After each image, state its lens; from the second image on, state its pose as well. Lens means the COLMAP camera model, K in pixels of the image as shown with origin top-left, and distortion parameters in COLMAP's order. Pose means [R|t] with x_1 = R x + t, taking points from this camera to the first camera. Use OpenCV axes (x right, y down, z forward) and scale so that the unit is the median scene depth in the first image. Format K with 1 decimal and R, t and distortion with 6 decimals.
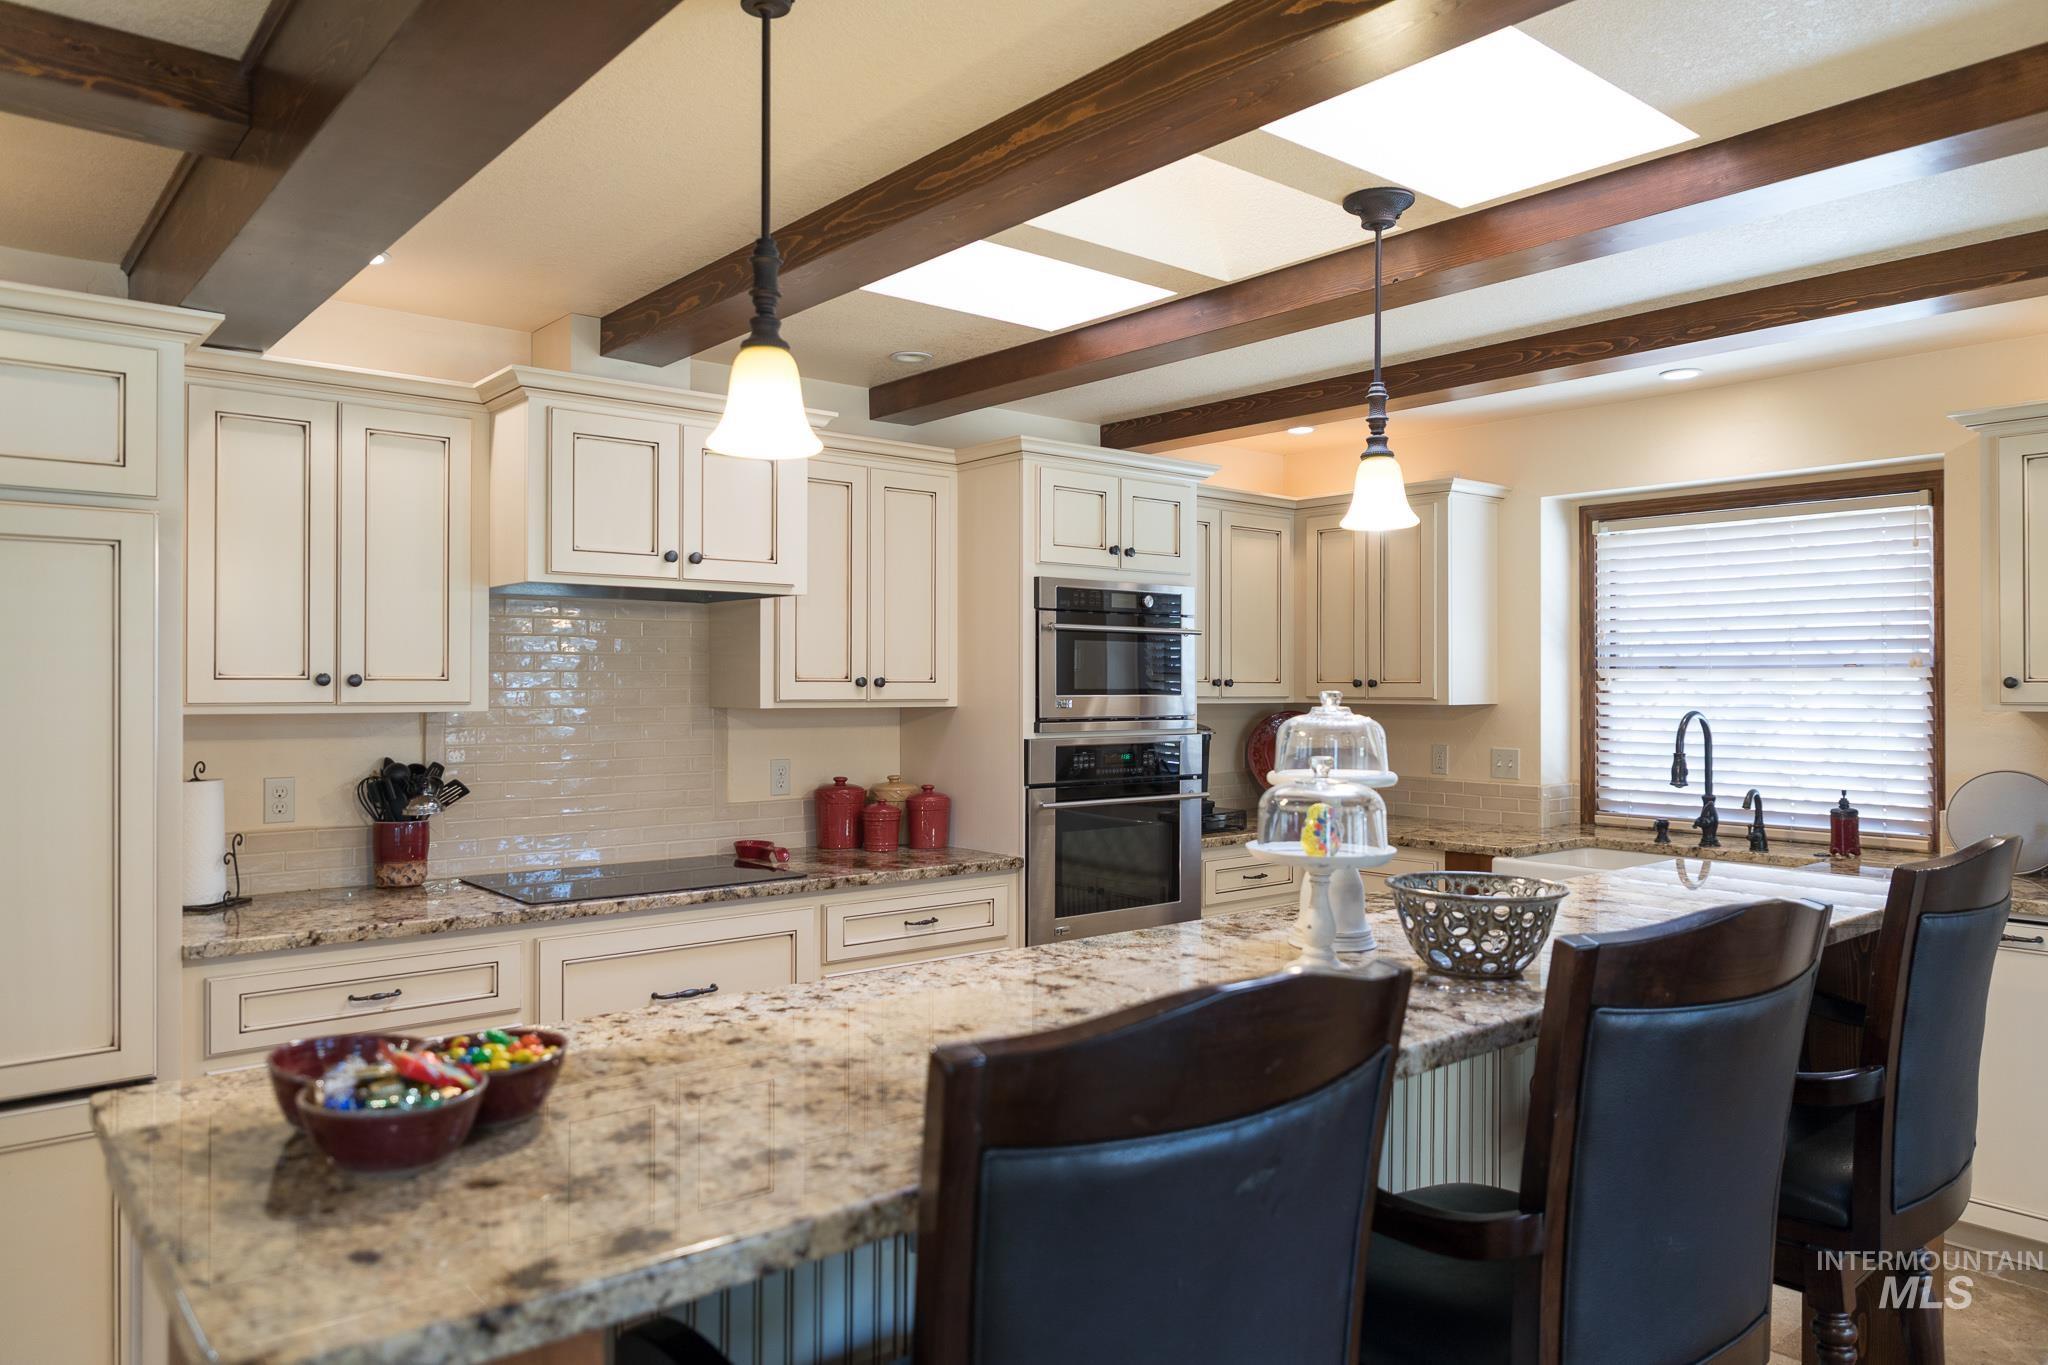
lens RADIAL K [[1365.7, 0, 1069.8], [0, 1365.7, 676.6], [0, 0, 1]] dist [-0.005291, -0.001661]
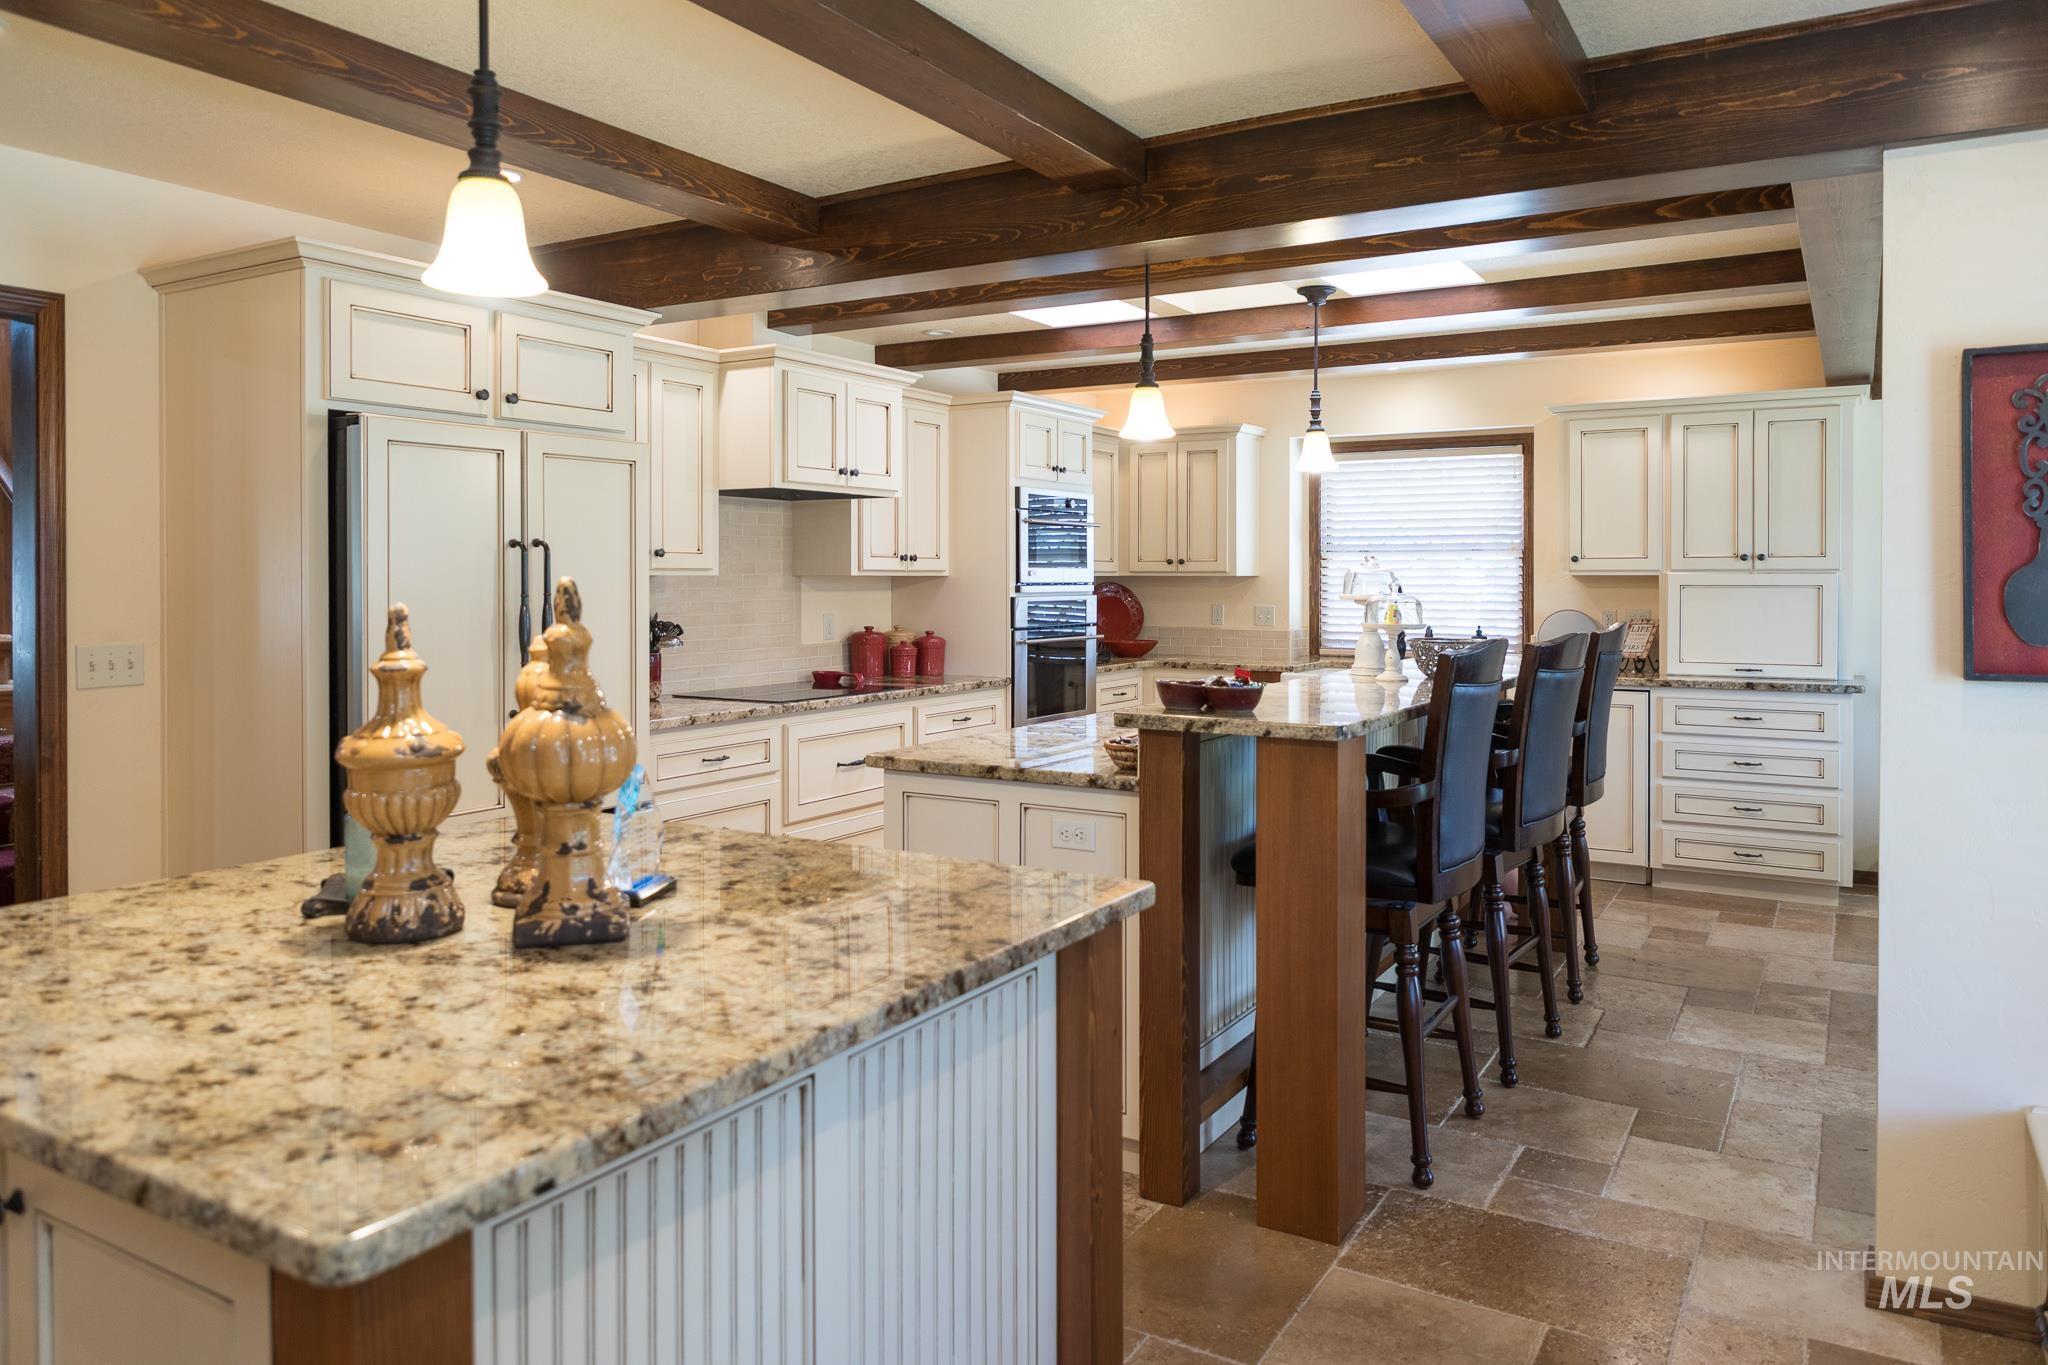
lens RADIAL K [[1328.0, 0, 1103.3], [0, 1328.0, 580.6], [0, 0, 1]] dist [-0.004110, 0.000727]
pose [[0.941530, -0.003295, 0.336912, -0.402592], [-0.000313, 0.999943, 0.010656, 0.012464], [-0.336928, -0.010139, 0.941476, -0.362064]]
